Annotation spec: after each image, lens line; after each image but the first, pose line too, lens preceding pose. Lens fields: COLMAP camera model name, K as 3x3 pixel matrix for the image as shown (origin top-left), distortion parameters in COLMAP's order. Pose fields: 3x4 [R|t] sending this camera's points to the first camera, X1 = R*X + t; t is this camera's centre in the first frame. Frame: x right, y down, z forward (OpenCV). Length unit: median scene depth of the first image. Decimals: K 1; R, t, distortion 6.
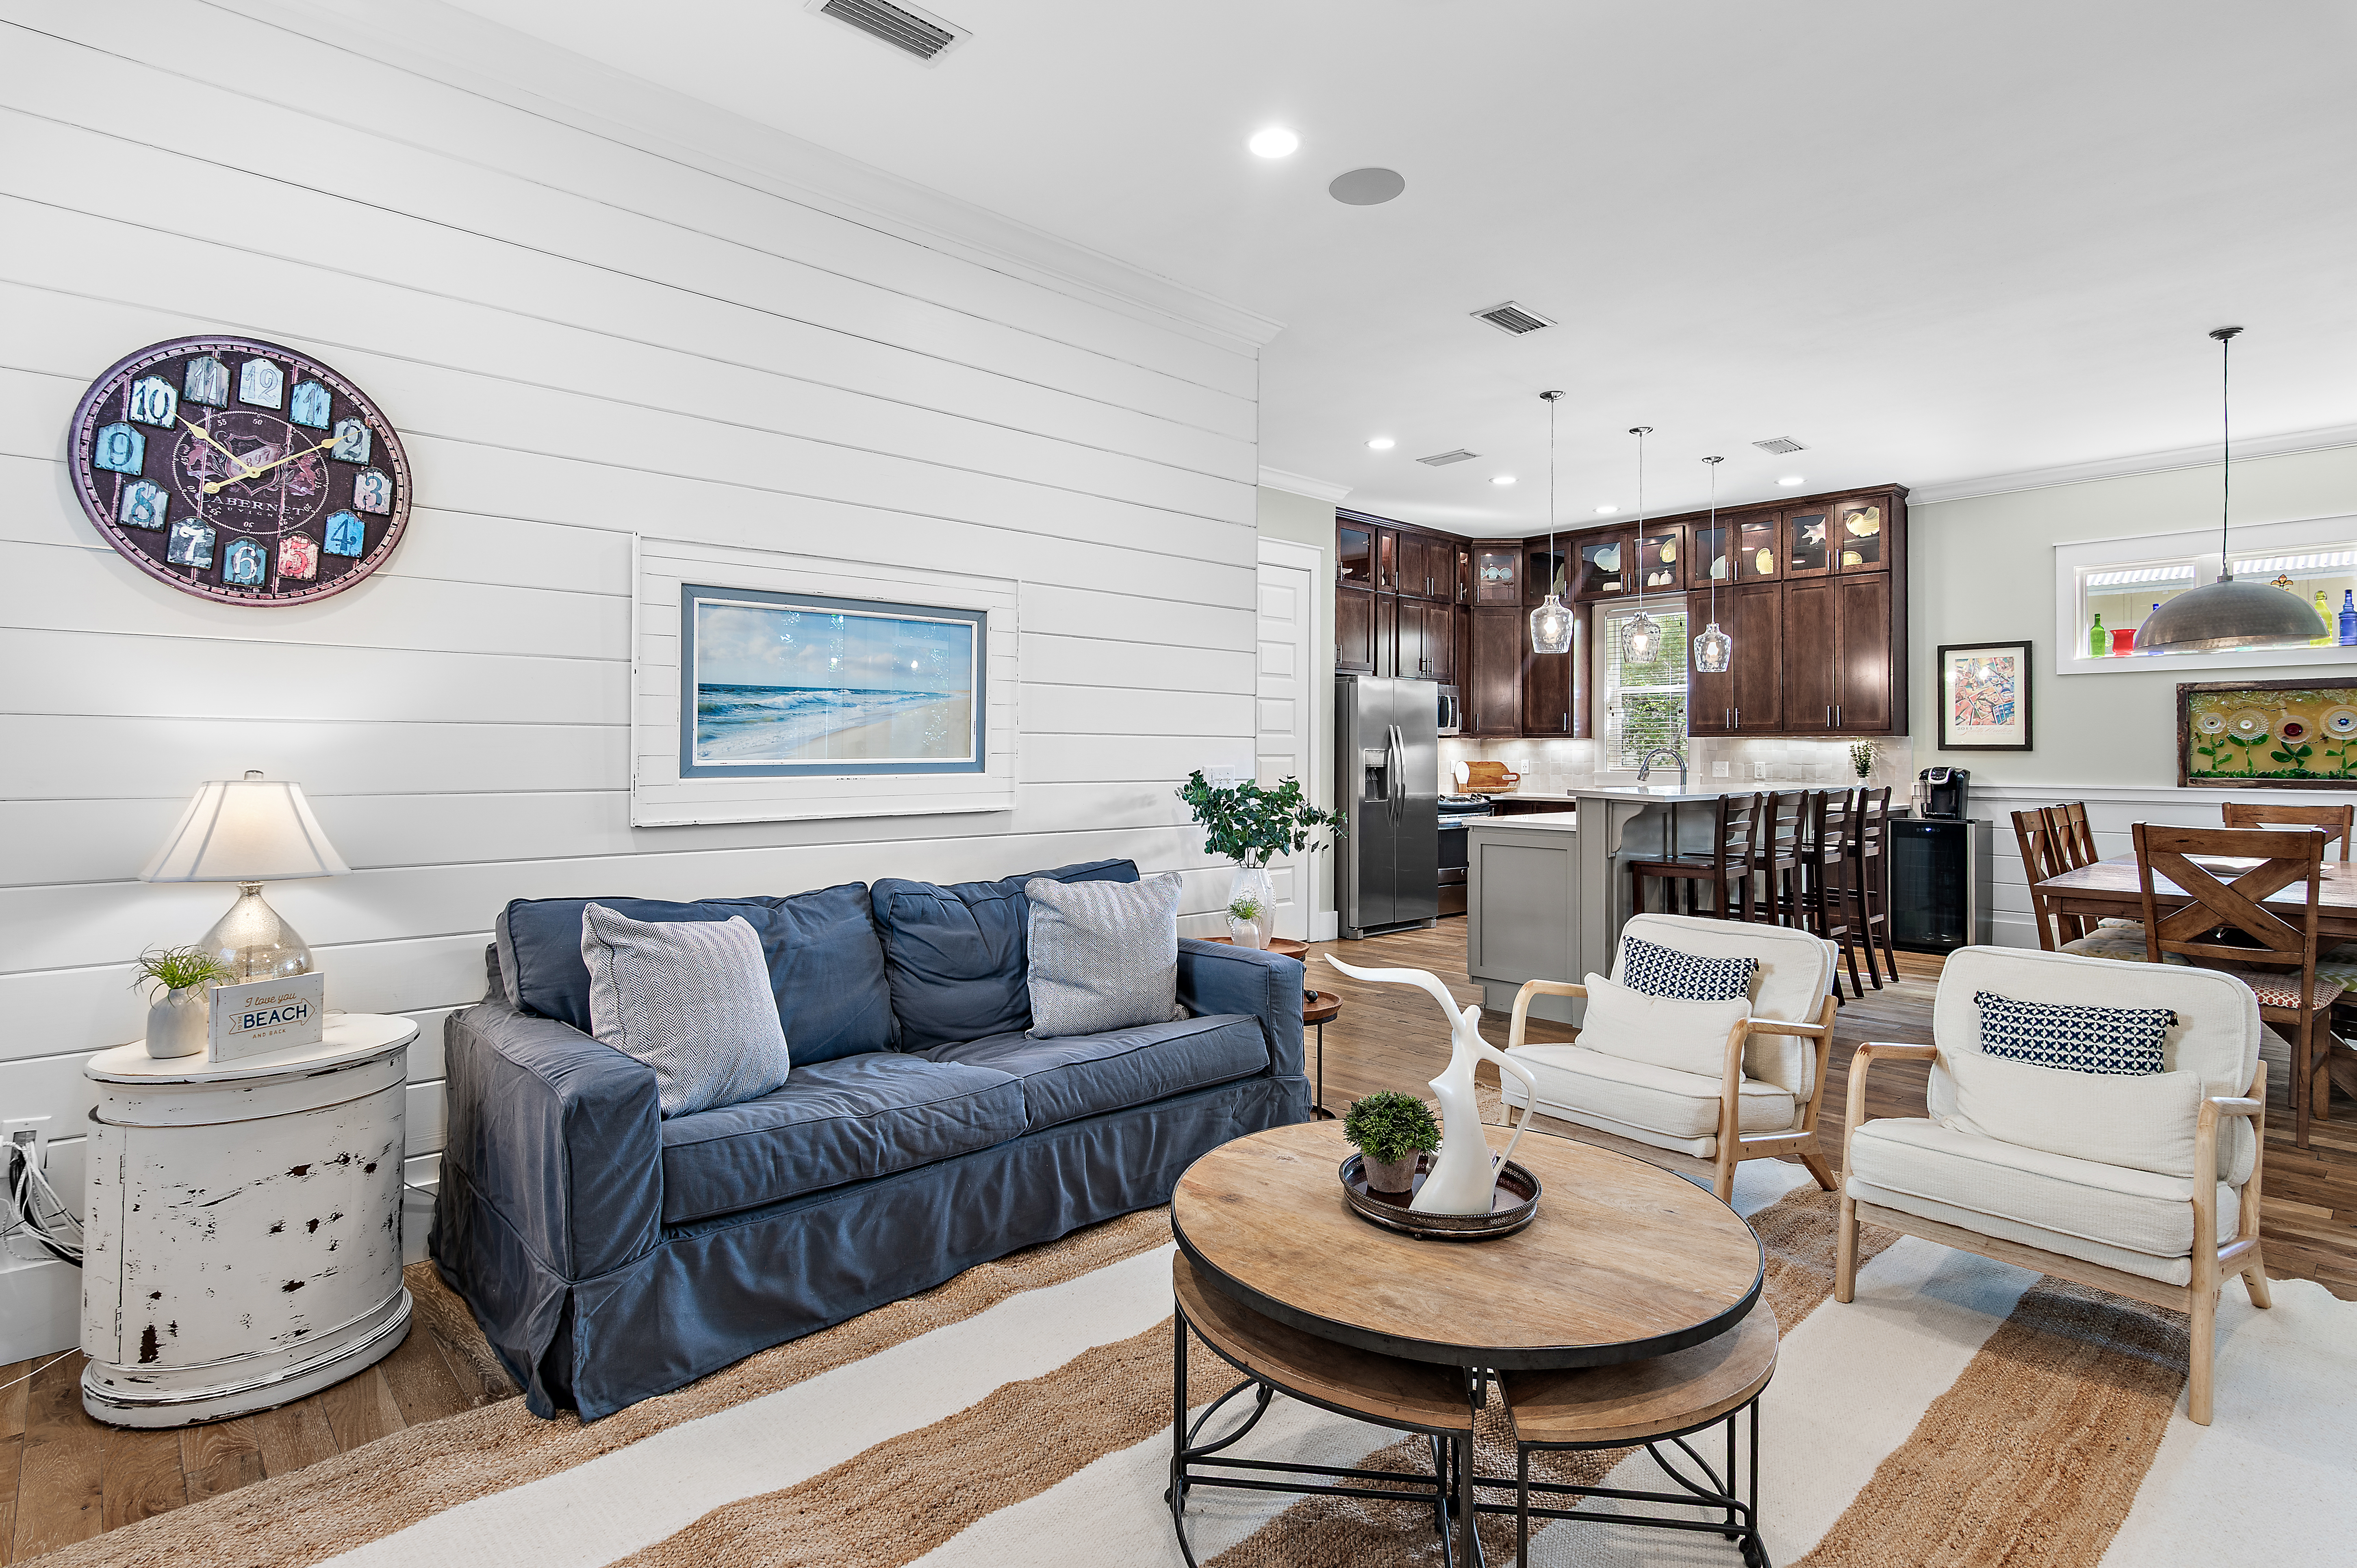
lens RADIAL K [[1168.1, 0, 1187.0], [0, 1168.1, 745.4], [0, 0, 1]] dist [0.003165, 0.000616]
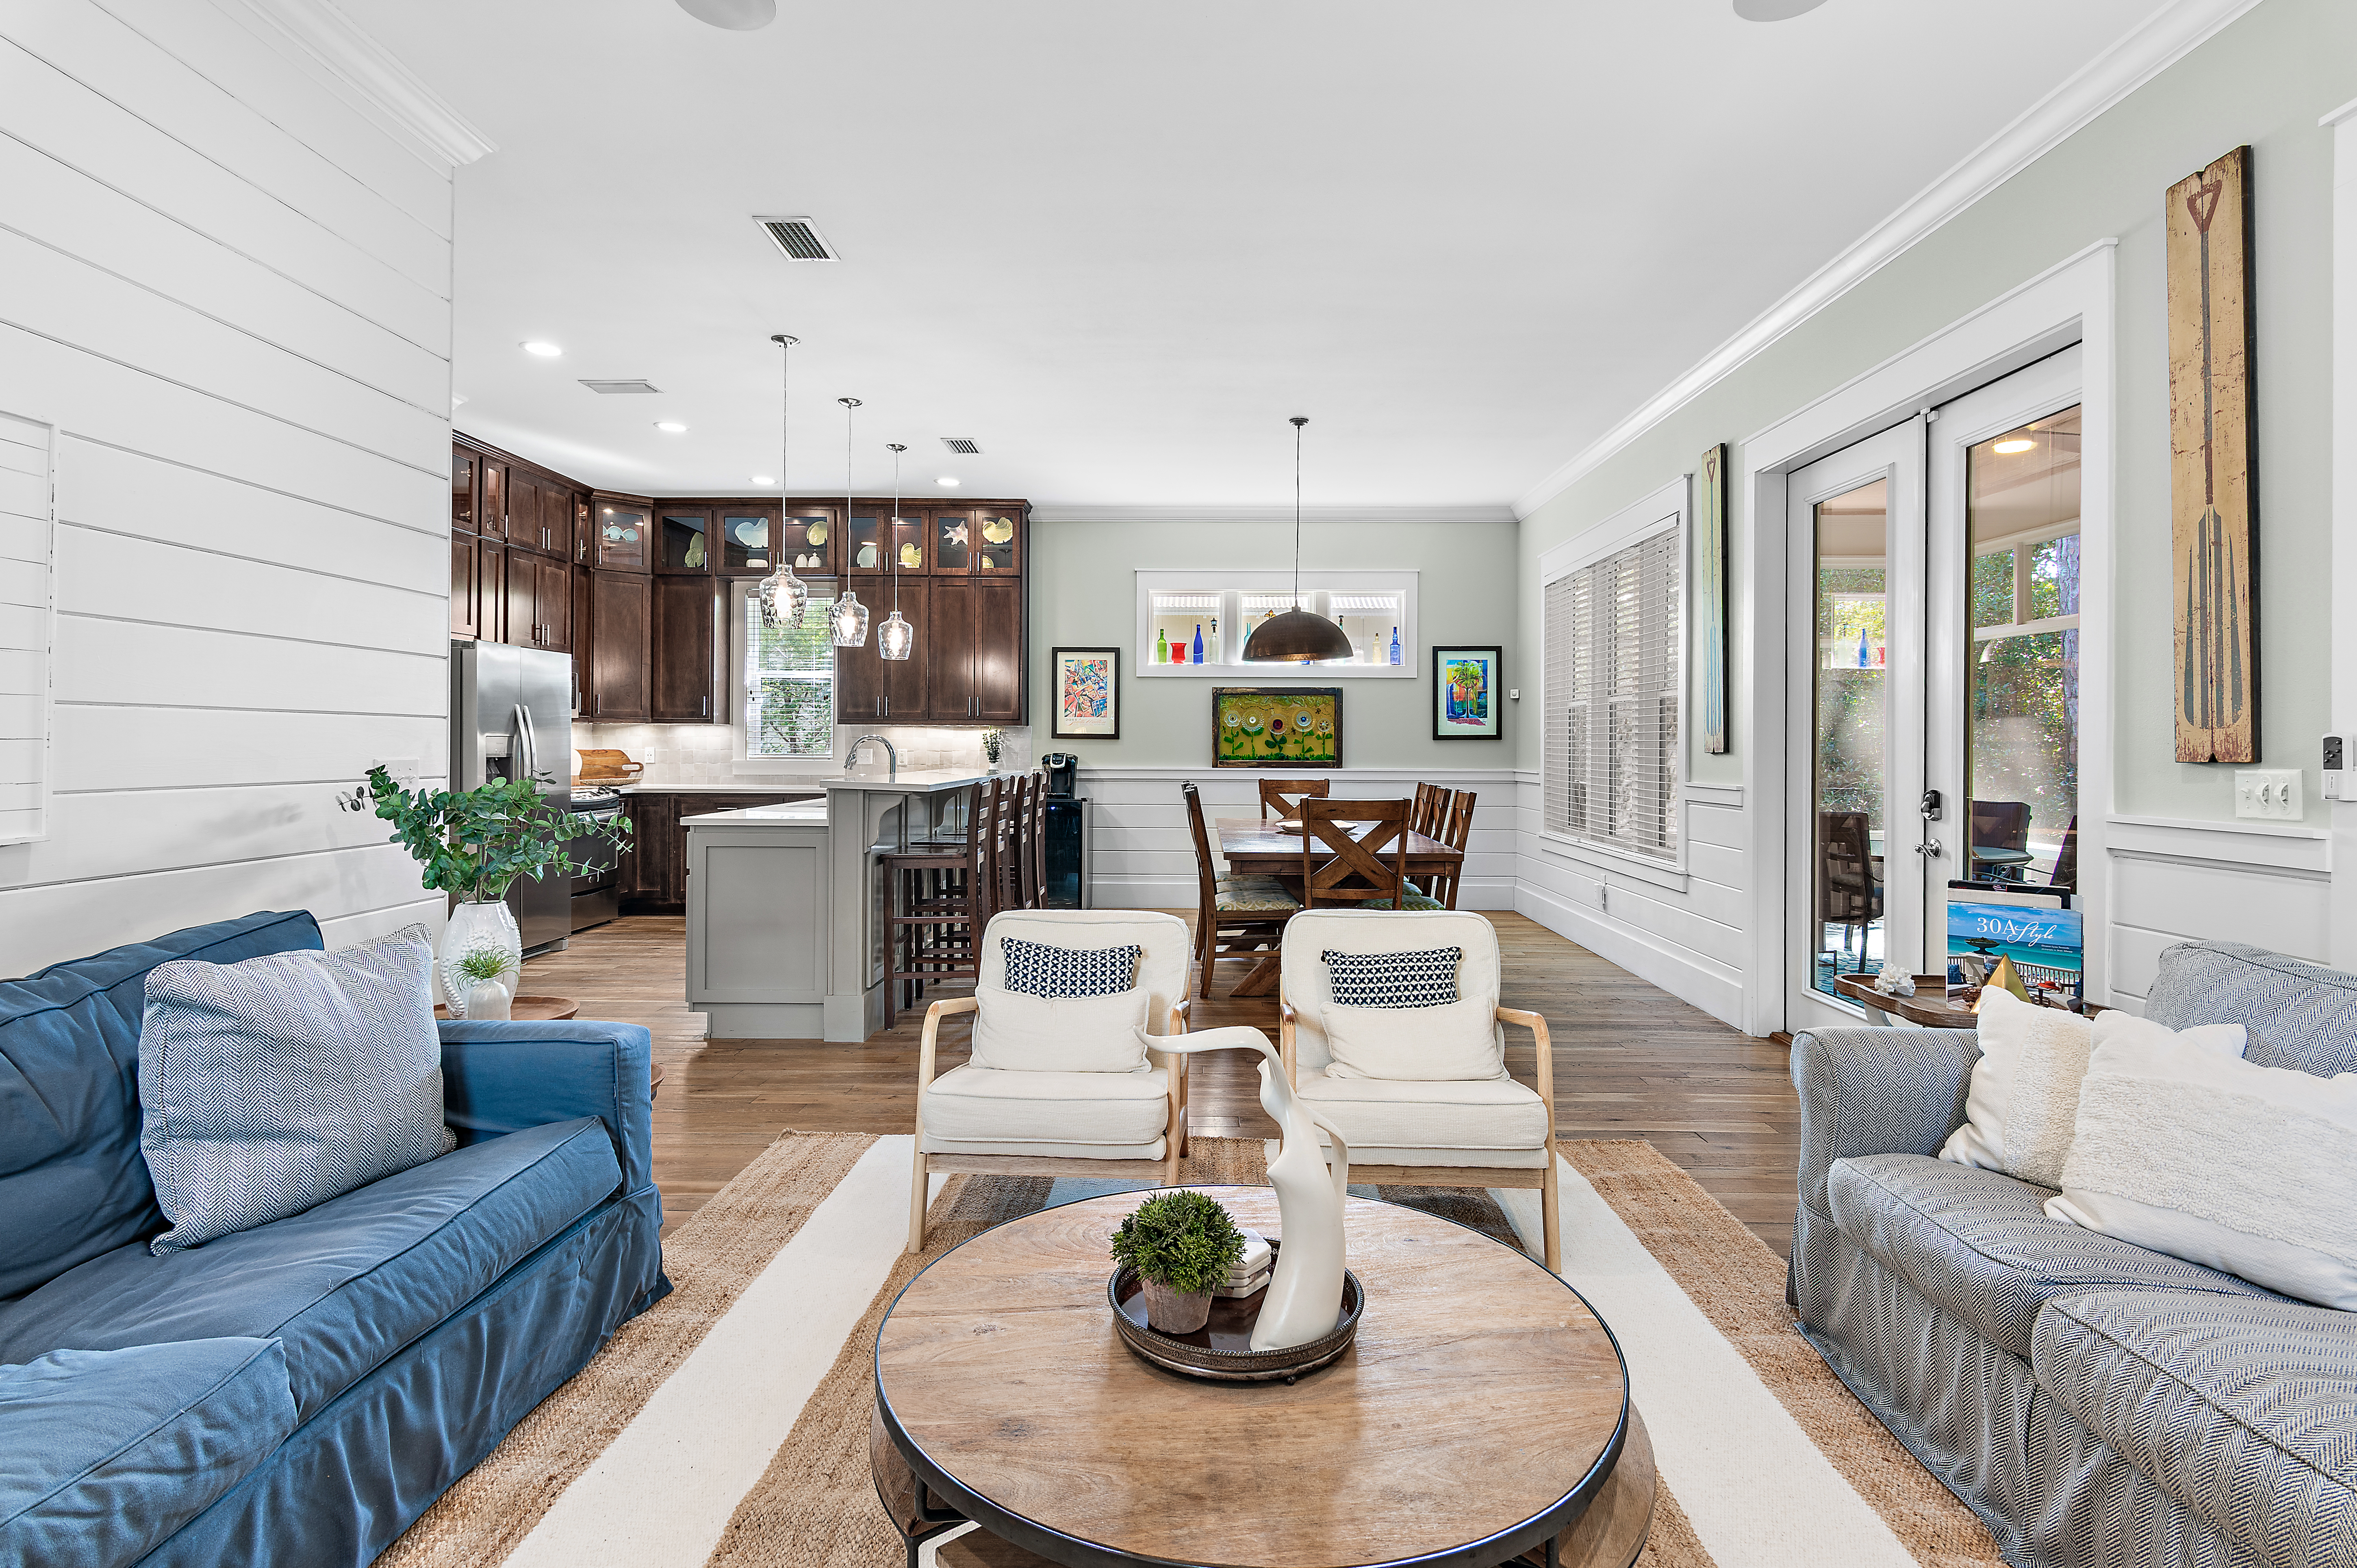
lens RADIAL K [[1161.0, 0, 1179.9], [0, 1161.0, 743.1], [0, 0, 1]] dist [0.002821, -0.001096]
pose [[0.691908, 0.000411, 0.721985, -0.104072], [-0.007186, 0.999954, 0.006317, 0.000772], [-0.721950, -0.009559, 0.691879, 0.140432]]
